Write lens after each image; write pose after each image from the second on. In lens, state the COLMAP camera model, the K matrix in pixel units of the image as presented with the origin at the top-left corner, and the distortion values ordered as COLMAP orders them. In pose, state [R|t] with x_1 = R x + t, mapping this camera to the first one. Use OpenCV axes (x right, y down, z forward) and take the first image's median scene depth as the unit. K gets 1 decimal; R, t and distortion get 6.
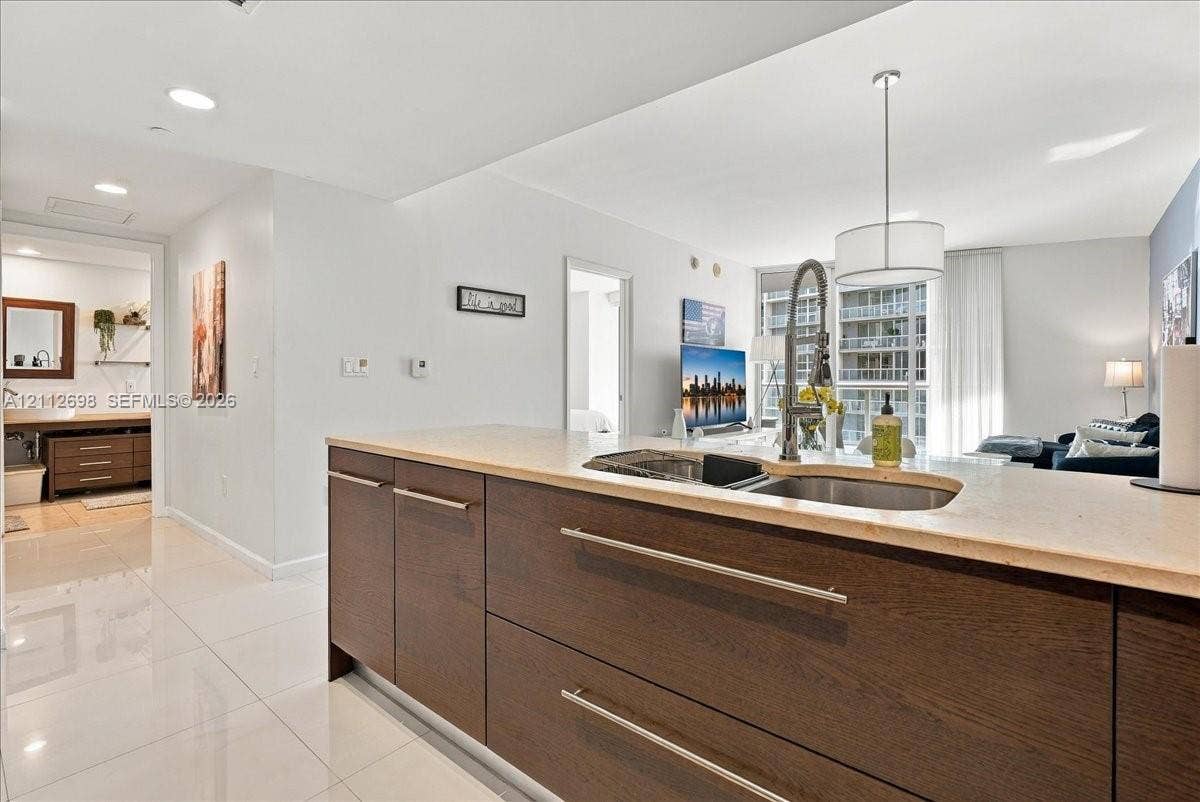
lens RADIAL K [[543.0, 0, 598.9], [0, 543.0, 375.6], [0, 0, 1]] dist [0.001277, -0.000623]
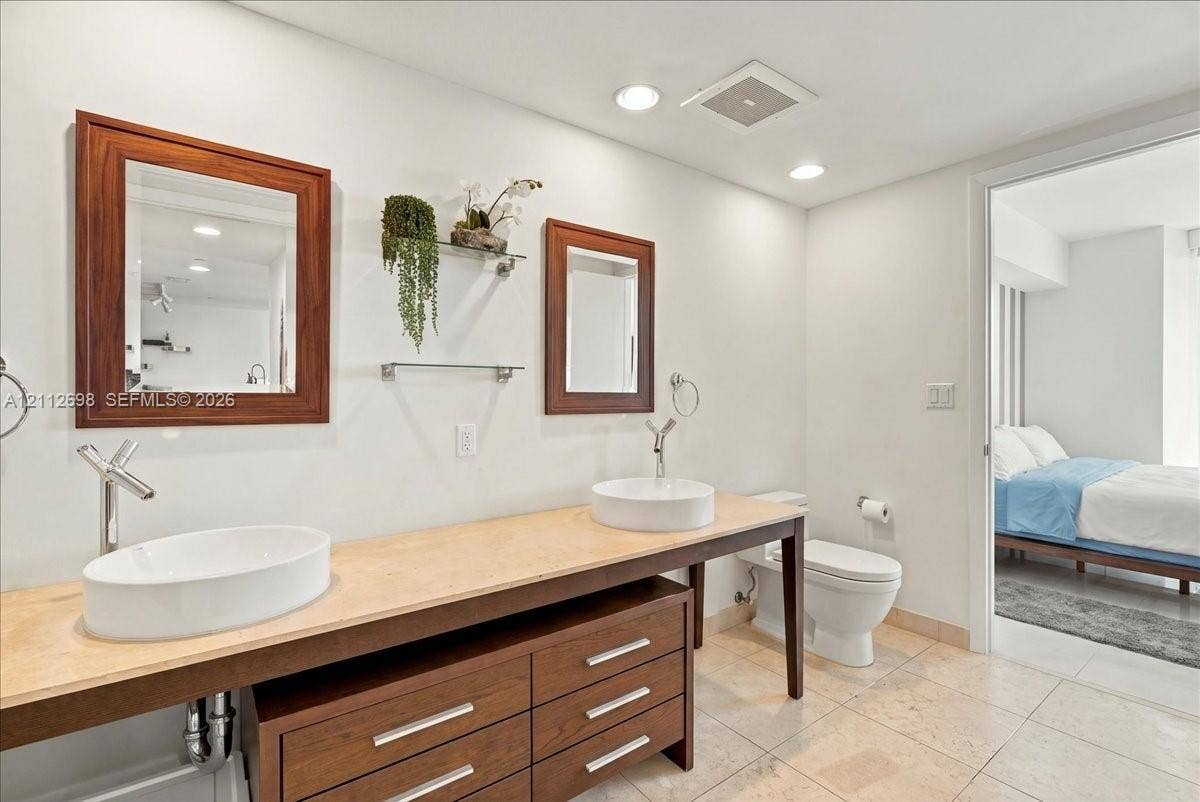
lens RADIAL K [[543.0, 0, 601.6], [0, 543.0, 396.6], [0, 0, 1]] dist [0.001277, -0.000623]
pose [[0.972070, -0.001265, -0.234687, -0.738073], [0.003156, 0.999965, 0.007684, -0.010377], [0.234669, -0.008210, 0.972041, 0.732115]]
